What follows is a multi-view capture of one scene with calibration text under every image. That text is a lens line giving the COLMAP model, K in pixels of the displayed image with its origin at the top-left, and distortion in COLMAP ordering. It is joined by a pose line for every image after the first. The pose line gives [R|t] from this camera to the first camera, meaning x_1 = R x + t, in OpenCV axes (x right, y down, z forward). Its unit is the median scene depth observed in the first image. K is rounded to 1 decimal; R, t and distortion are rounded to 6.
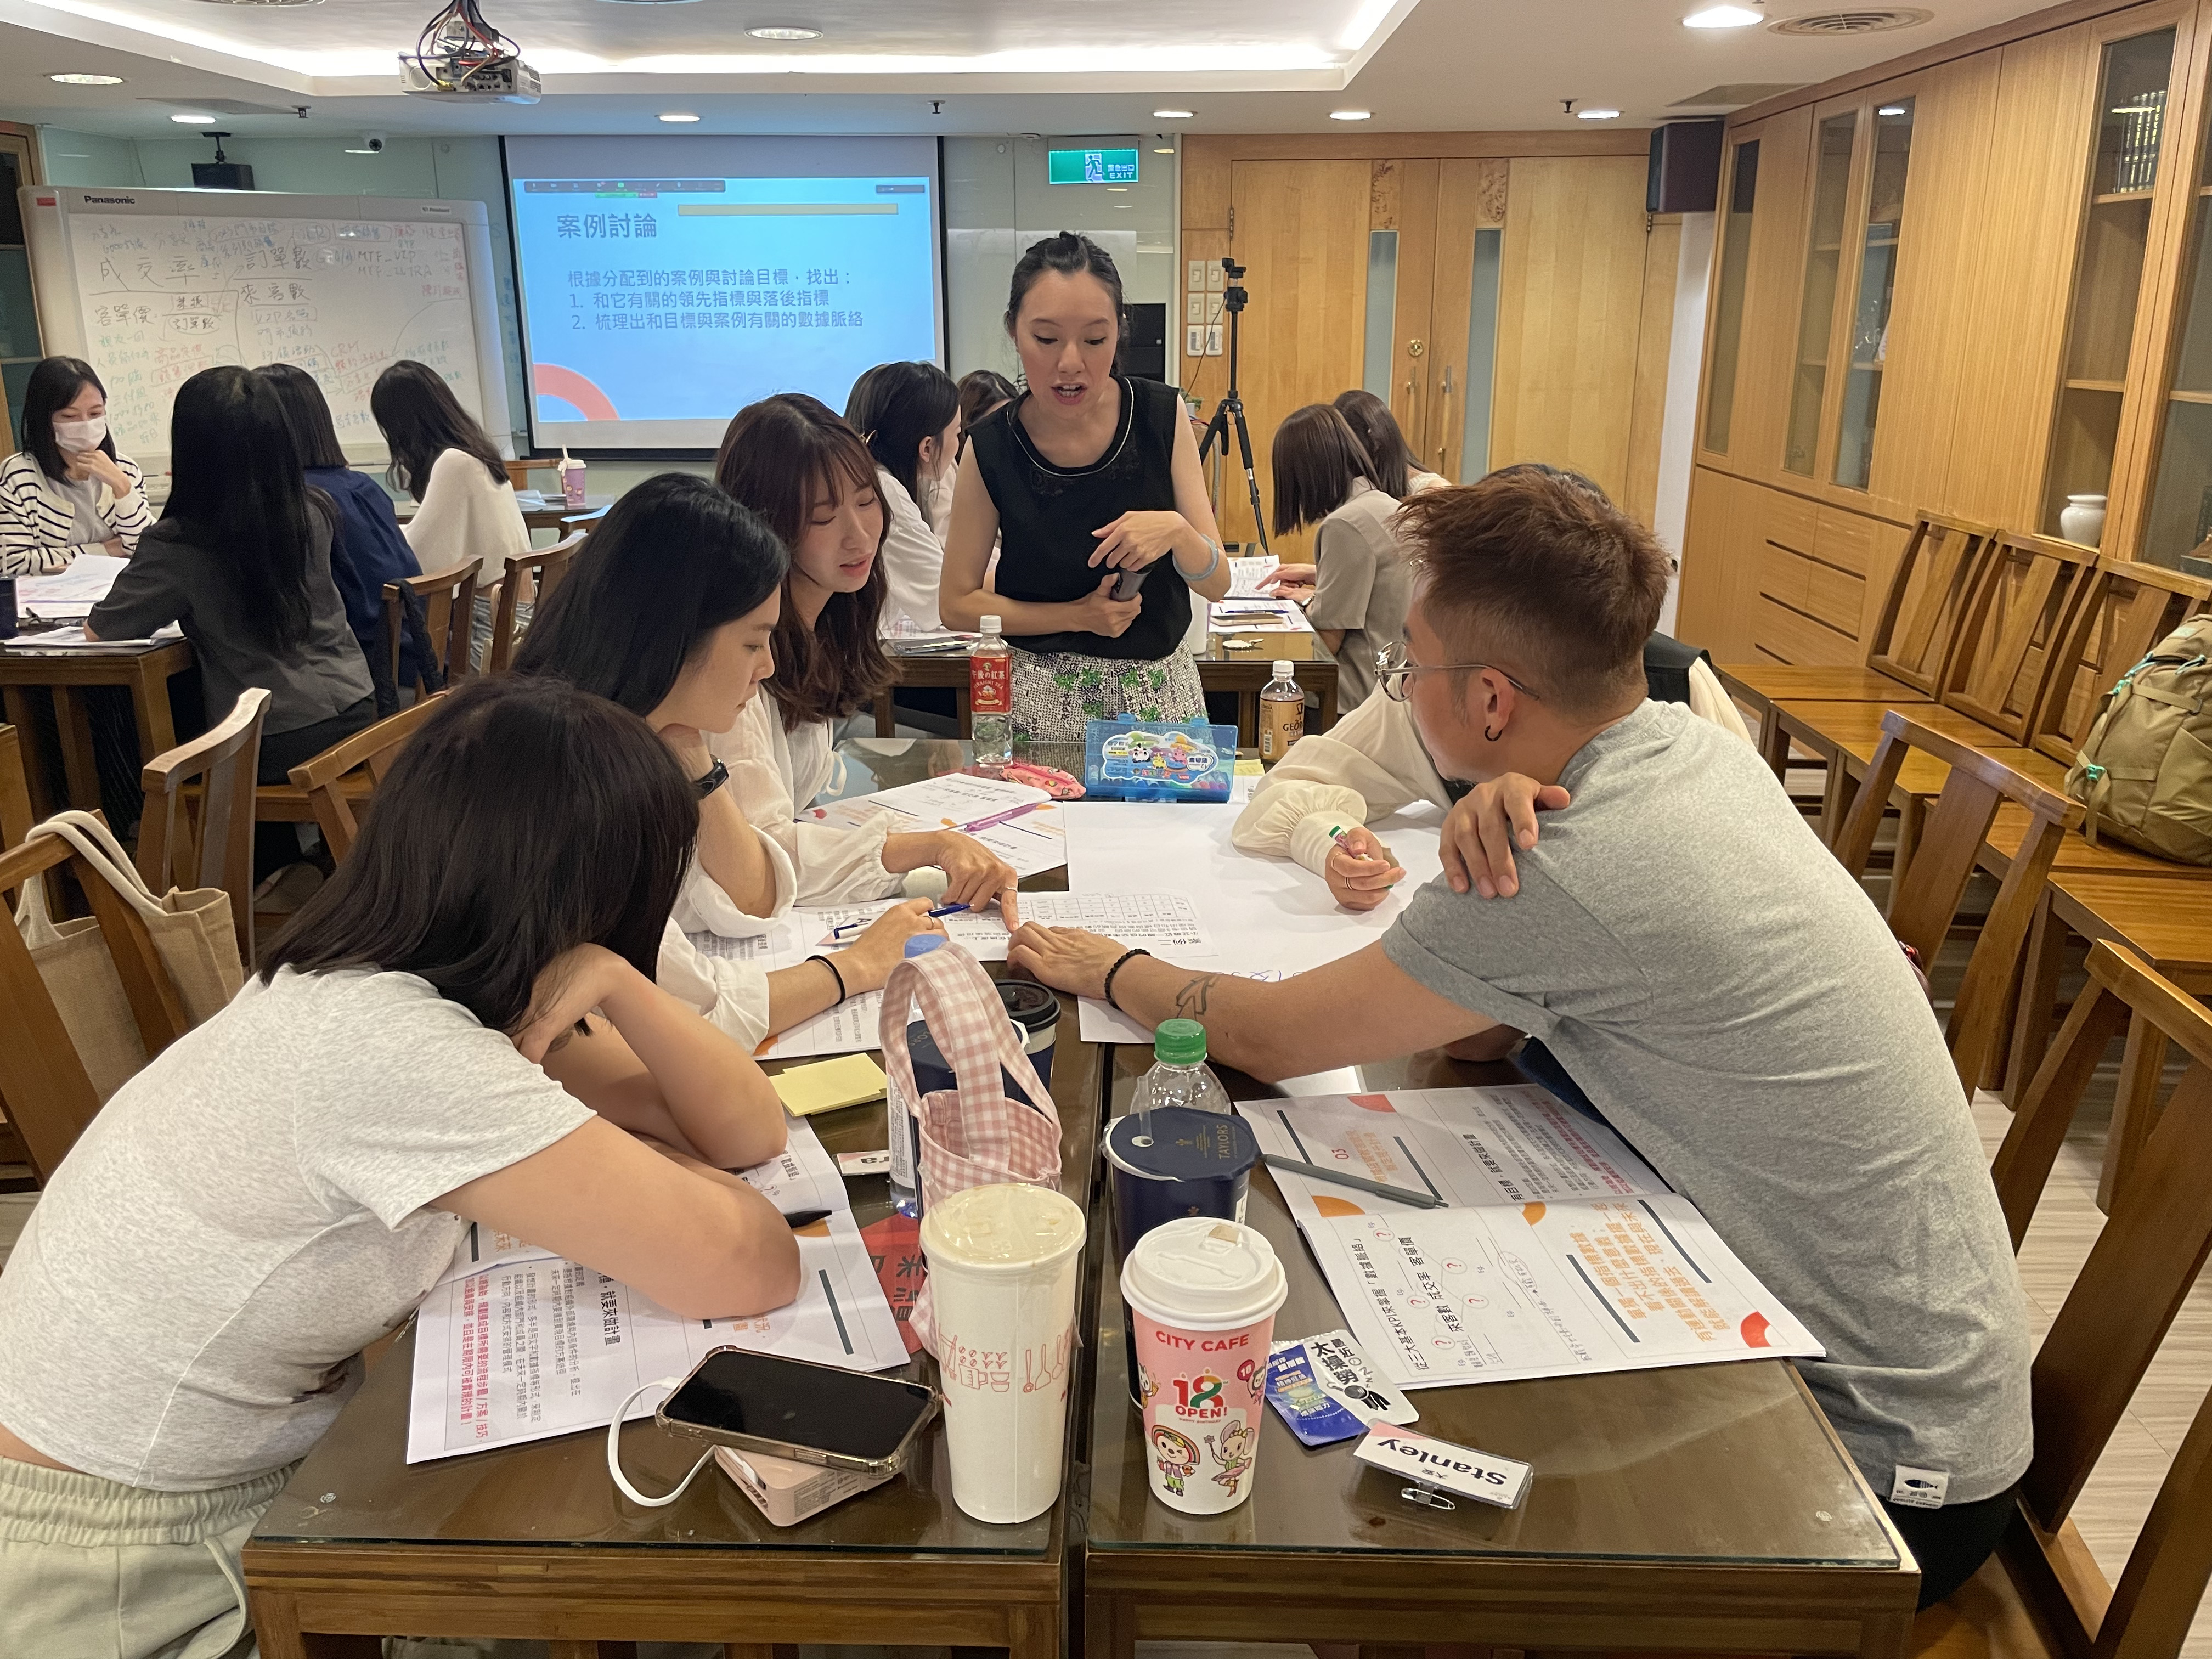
lens RADIAL K [[1723.0, 0, 1096.9], [0, 1723.0, 828.6], [0, 0, 1]] dist [0.057486, -0.069556]
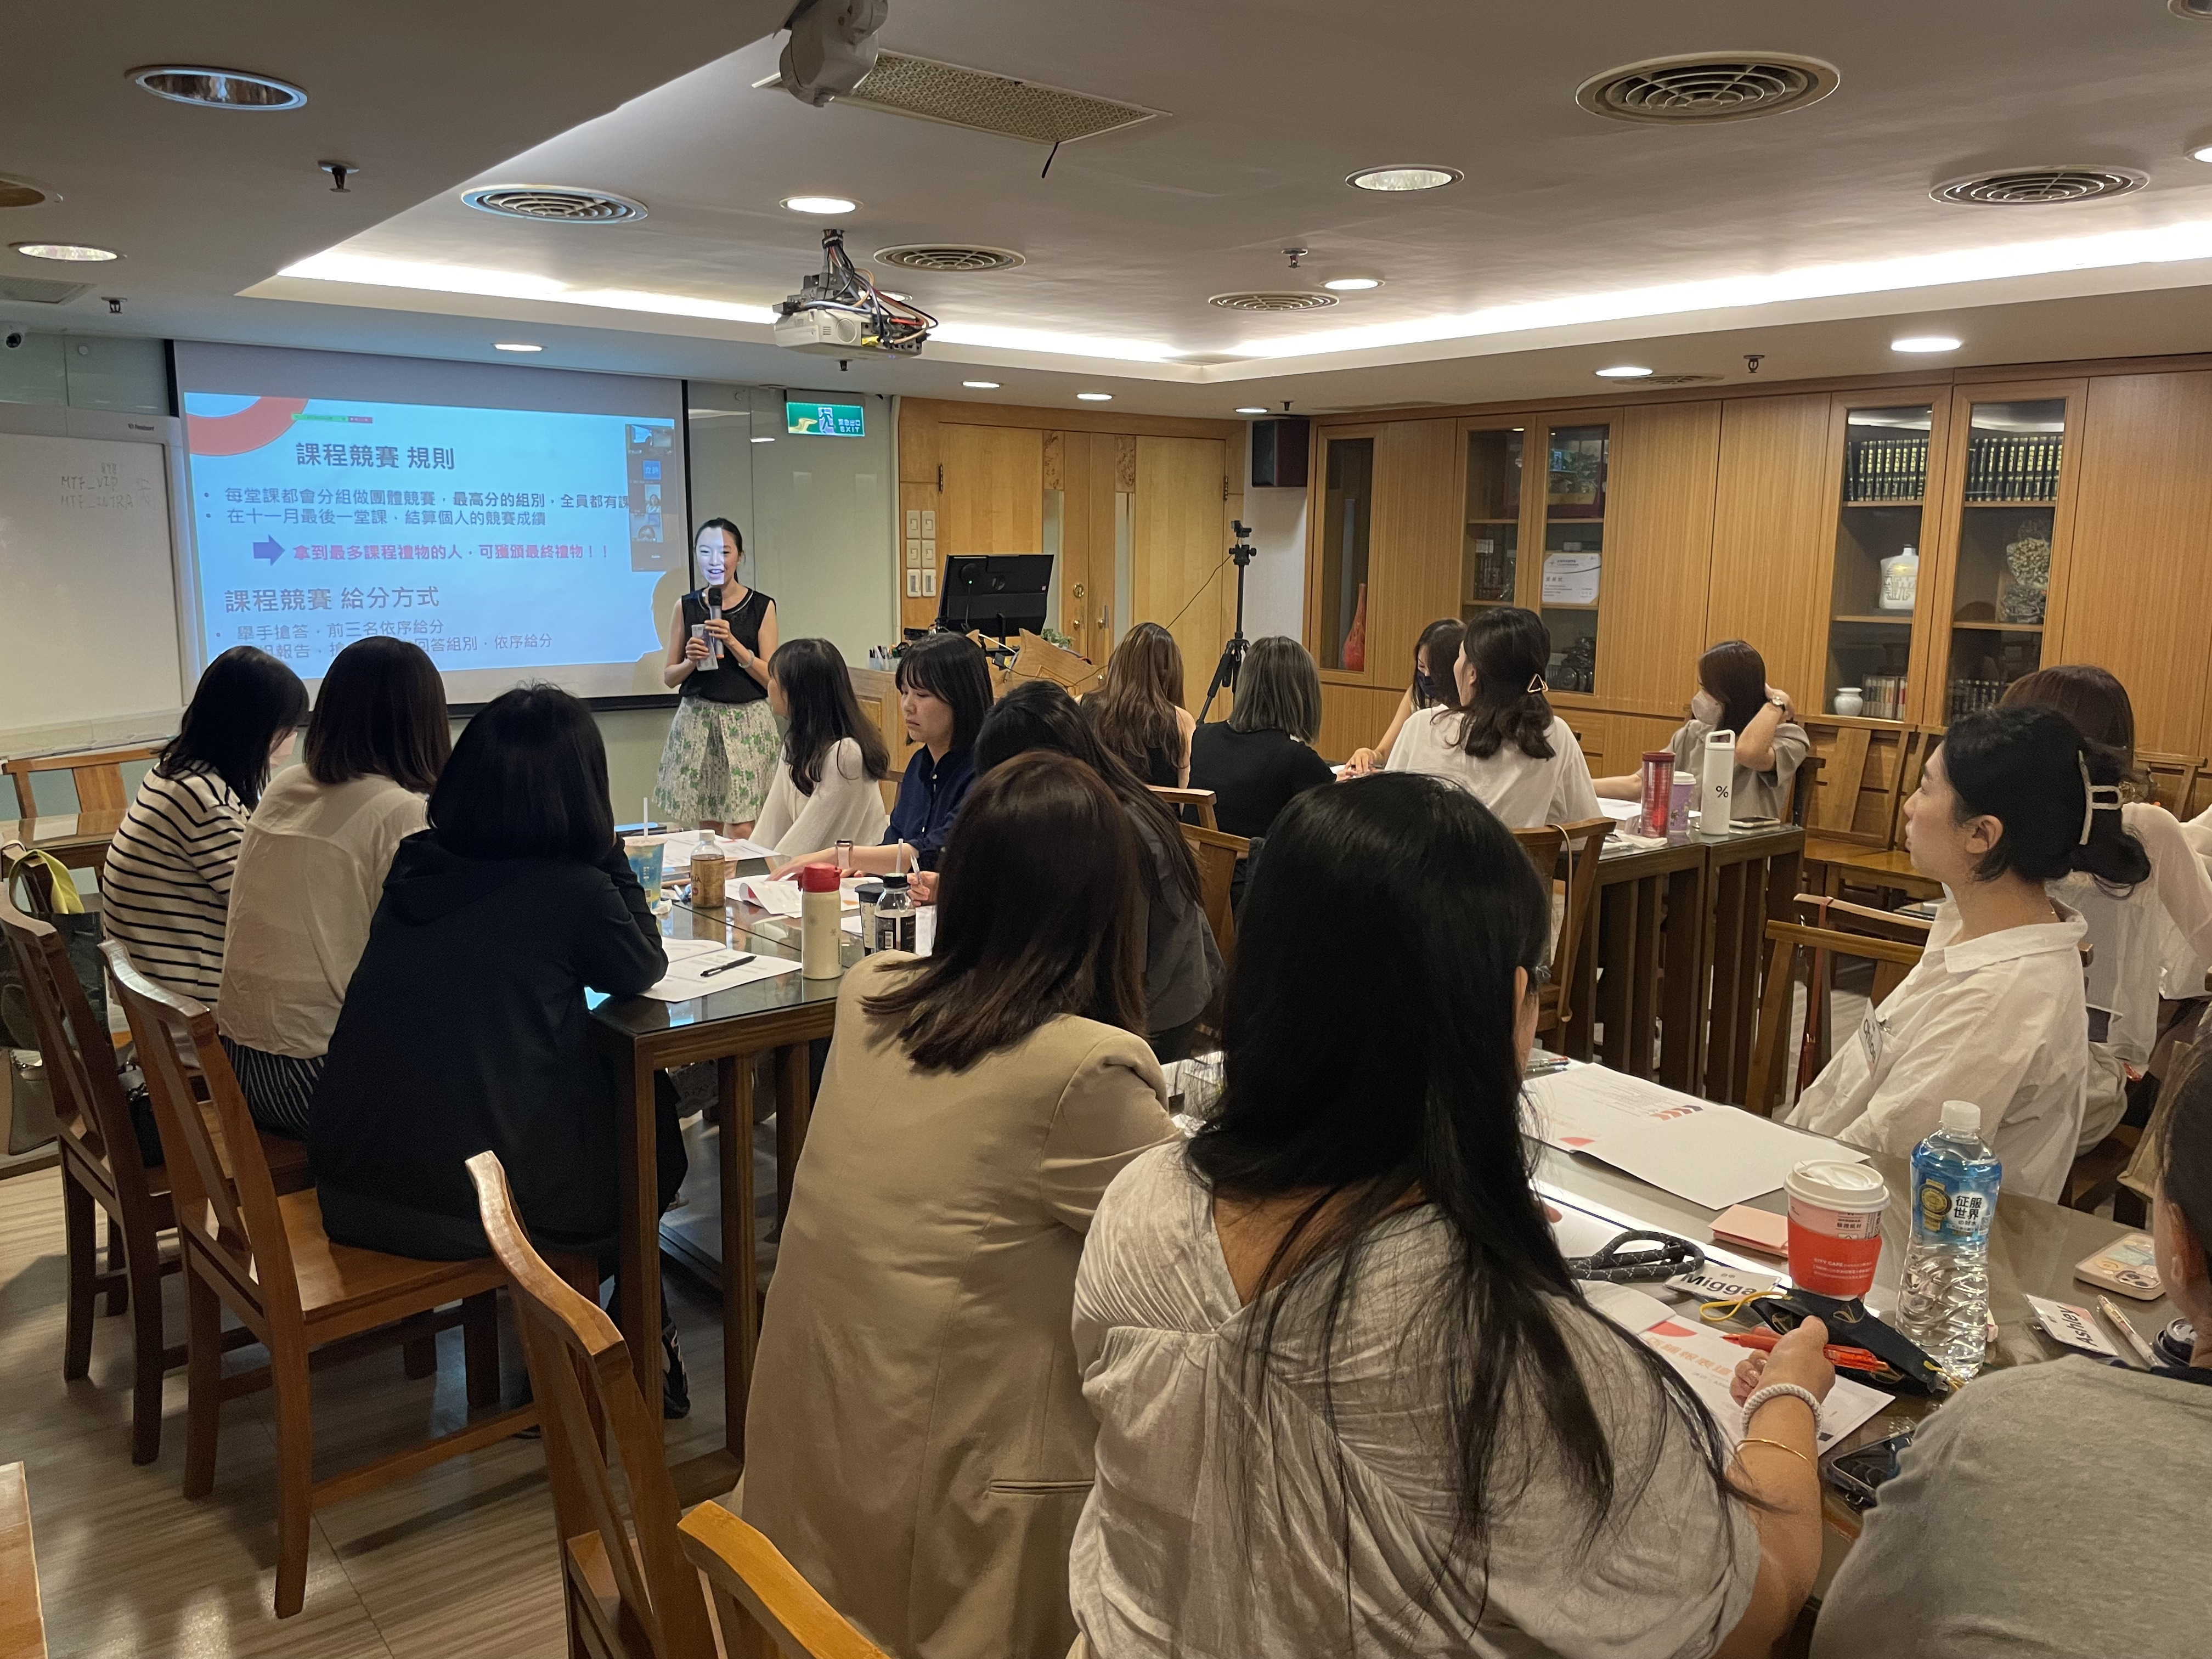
lens RADIAL K [[1723.0, 0, 1107.8], [0, 1723.0, 845.5], [0, 0, 1]] dist [0.057486, -0.069556]
pose [[0.761337, -0.100243, 0.640560, -0.560383], [0.171751, 0.983862, -0.050167, -0.052689], [-0.625194, 0.148211, 0.766268, 0.145771]]
